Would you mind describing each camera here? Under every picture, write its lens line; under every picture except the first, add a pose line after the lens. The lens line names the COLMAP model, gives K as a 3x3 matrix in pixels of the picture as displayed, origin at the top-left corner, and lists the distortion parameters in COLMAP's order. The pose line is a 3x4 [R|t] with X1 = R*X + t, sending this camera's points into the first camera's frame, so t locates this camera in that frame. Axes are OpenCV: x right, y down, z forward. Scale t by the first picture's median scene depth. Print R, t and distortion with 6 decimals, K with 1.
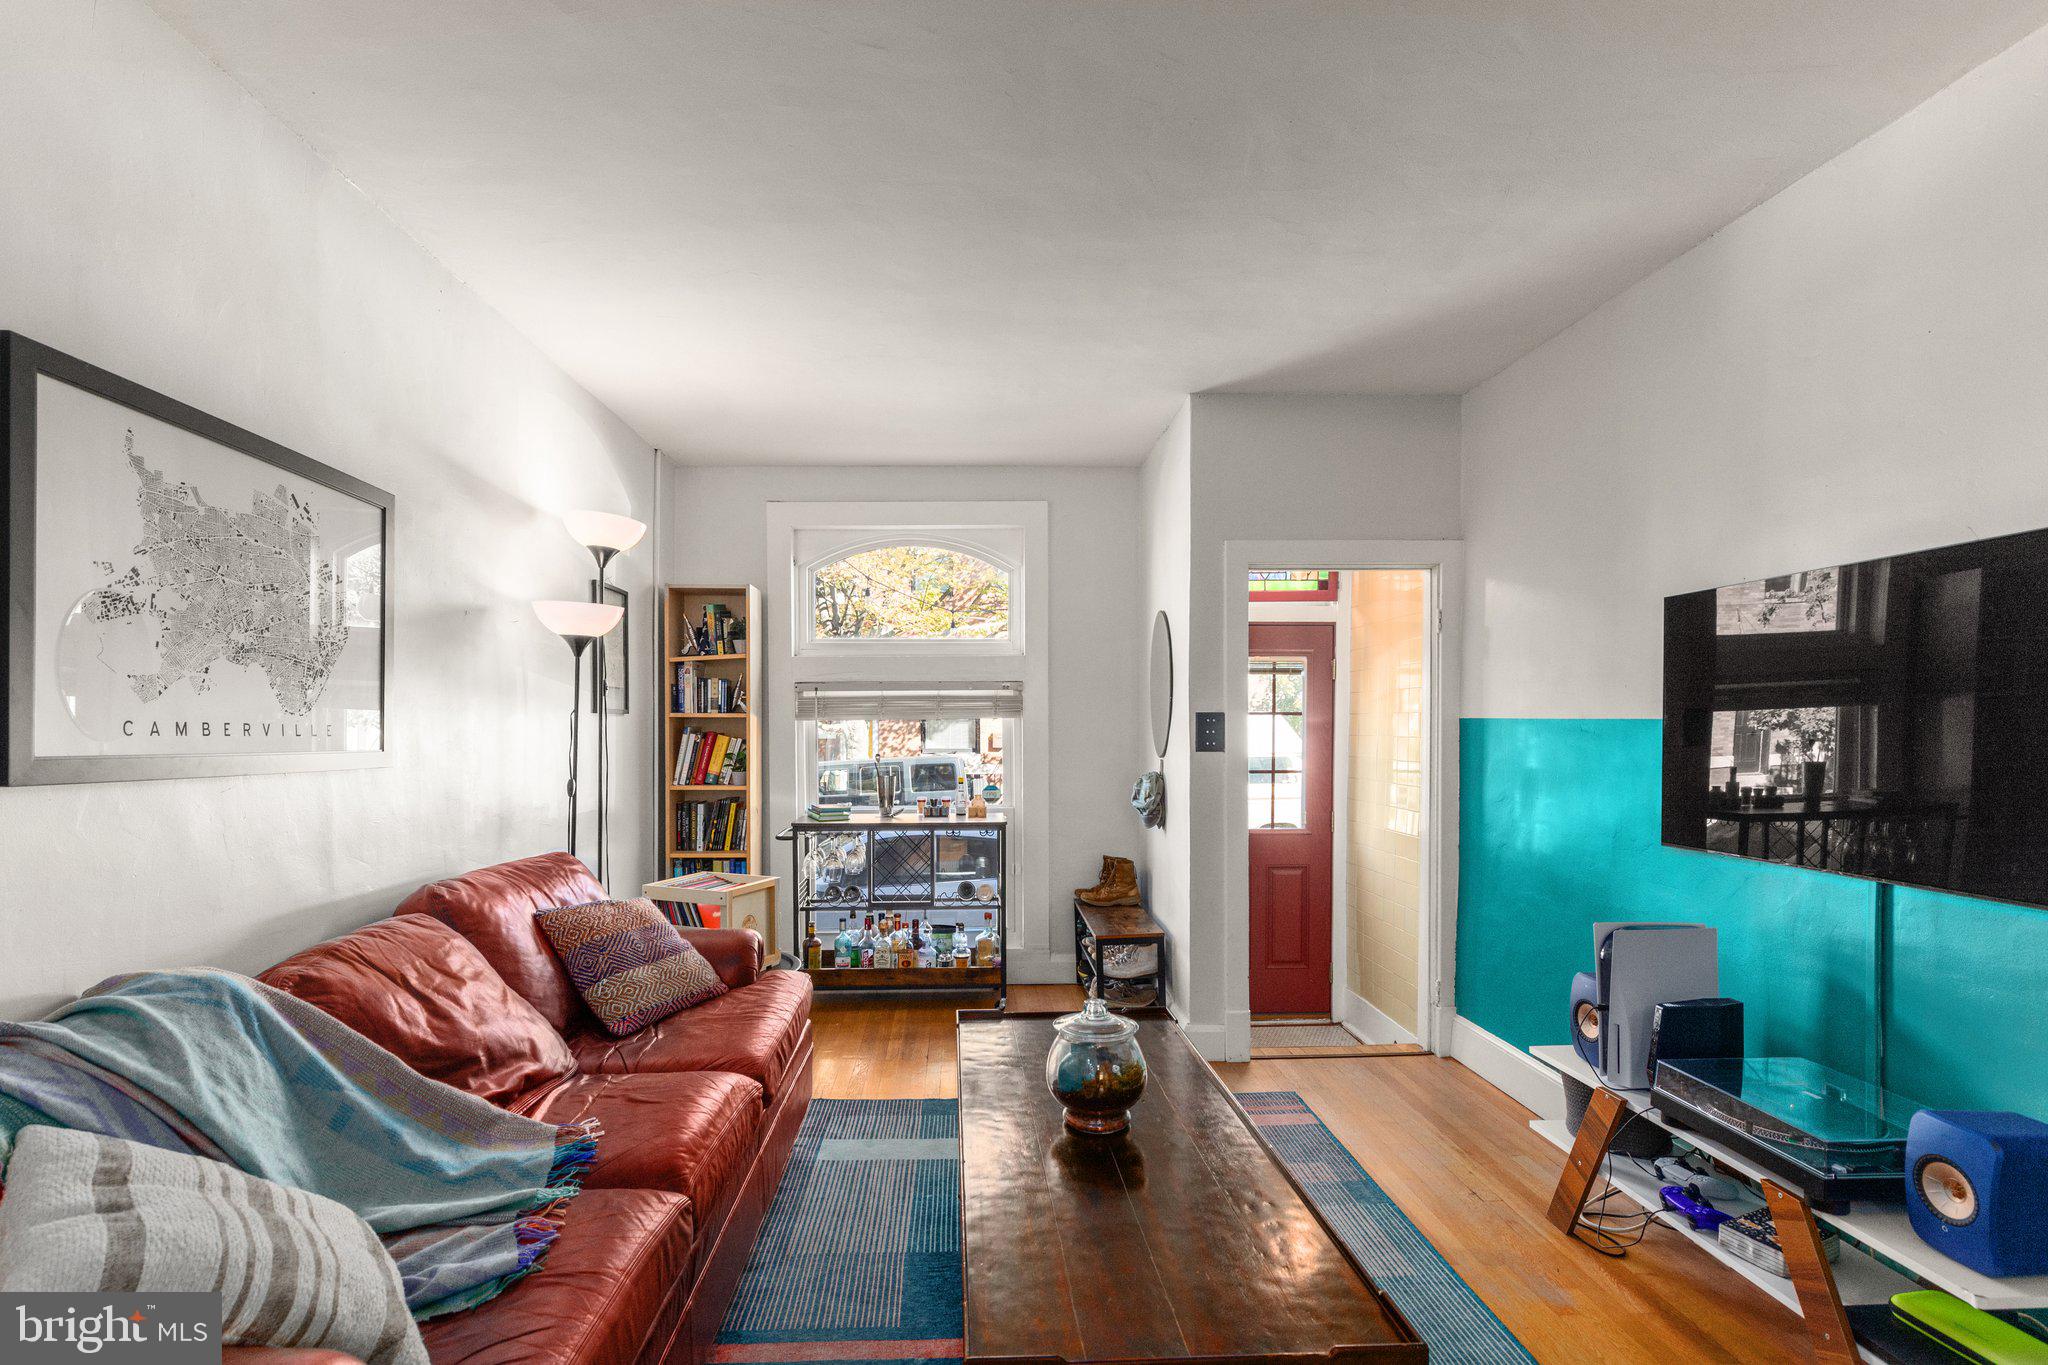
lens RADIAL K [[933.1, 0, 1023.4], [0, 933.1, 721.2], [0, 0, 1]] dist [0.006395, -0.001039]
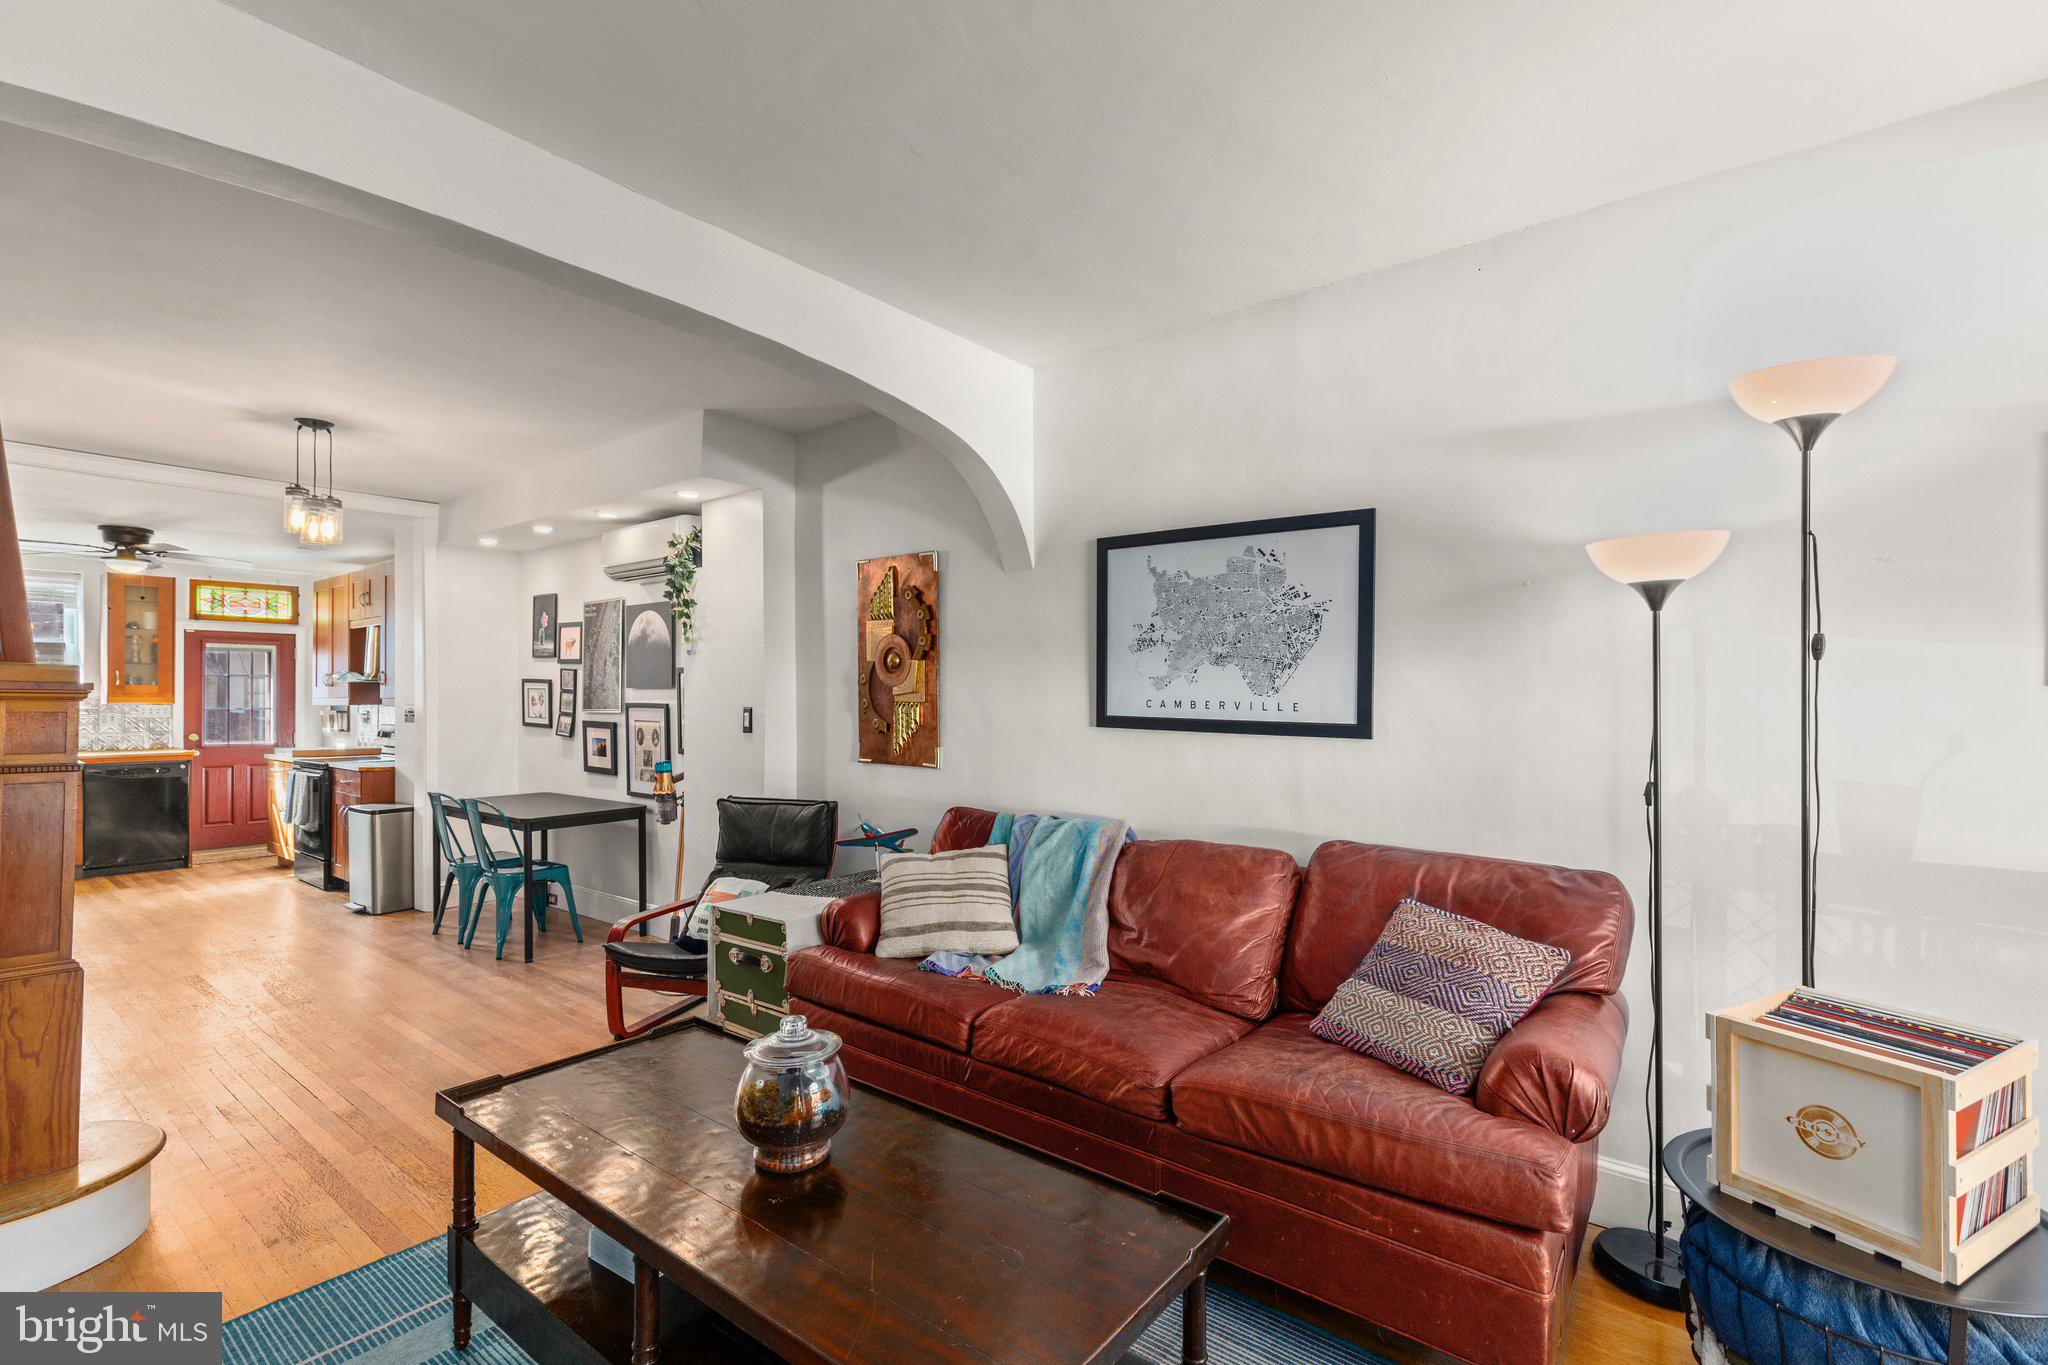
lens RADIAL K [[913.0, 0, 961.1], [0, 913.0, 691.1], [0, 0, 1]] dist [0.007220, -0.000337]
pose [[-0.692334, -0.000997, -0.721576, 0.298252], [0.002802, 0.999988, -0.004071, -0.005102], [0.721572, -0.004841, -0.692323, 0.827606]]
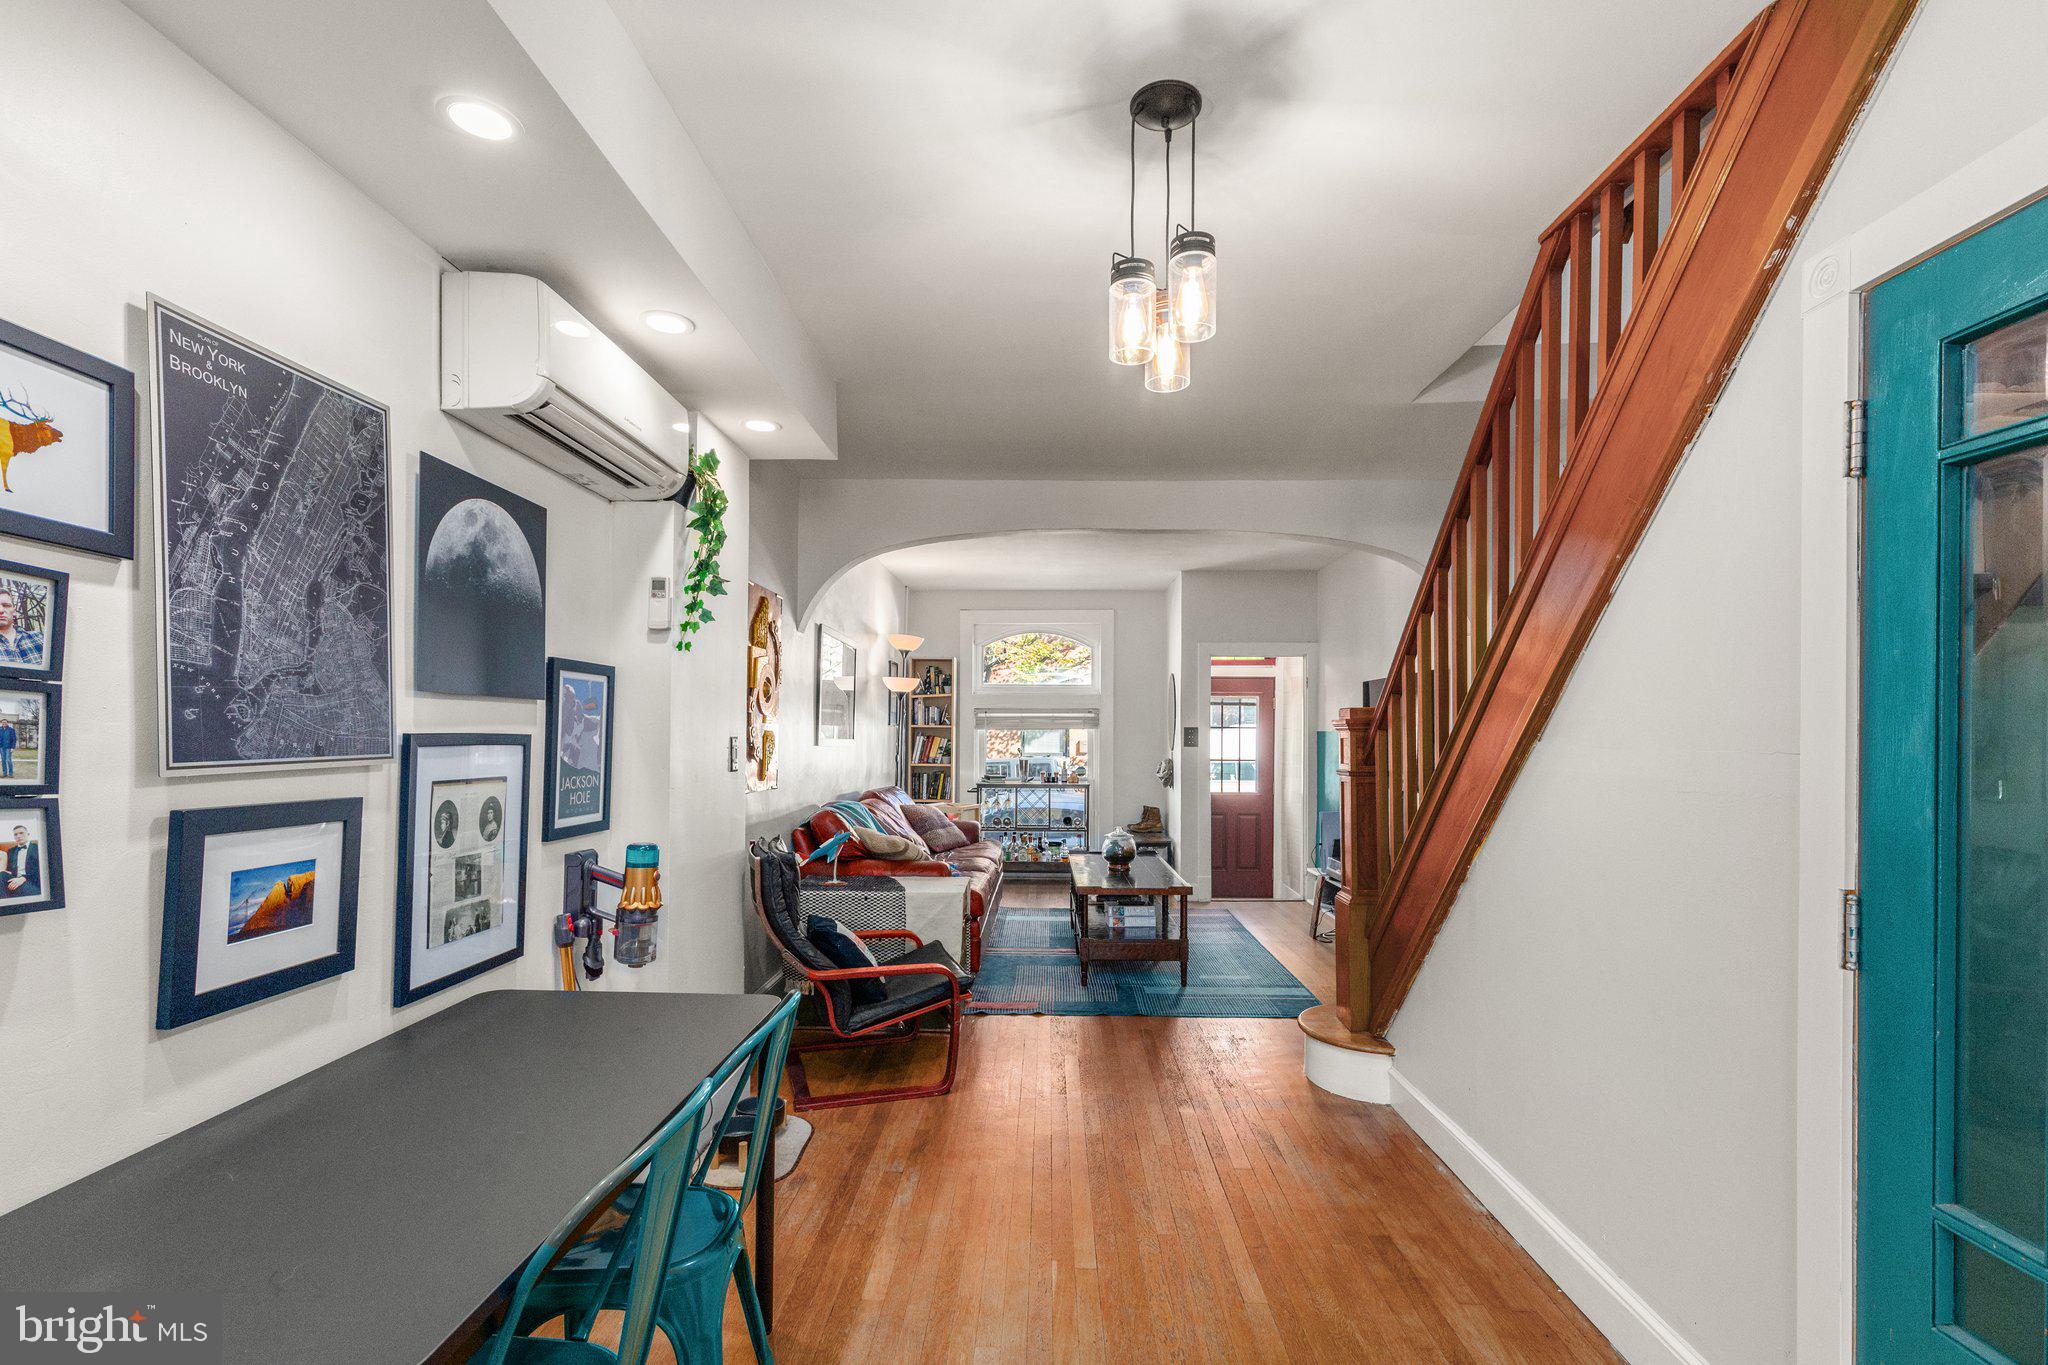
lens RADIAL K [[933.1, 0, 1023.4], [0, 933.1, 721.2], [0, 0, 1]] dist [0.006395, -0.001039]
pose [[0.995861, 0.007251, -0.090601, 0.018501], [-0.008239, 0.999911, -0.010534, 0.001527], [0.090516, 0.011237, 0.995832, -0.887178]]
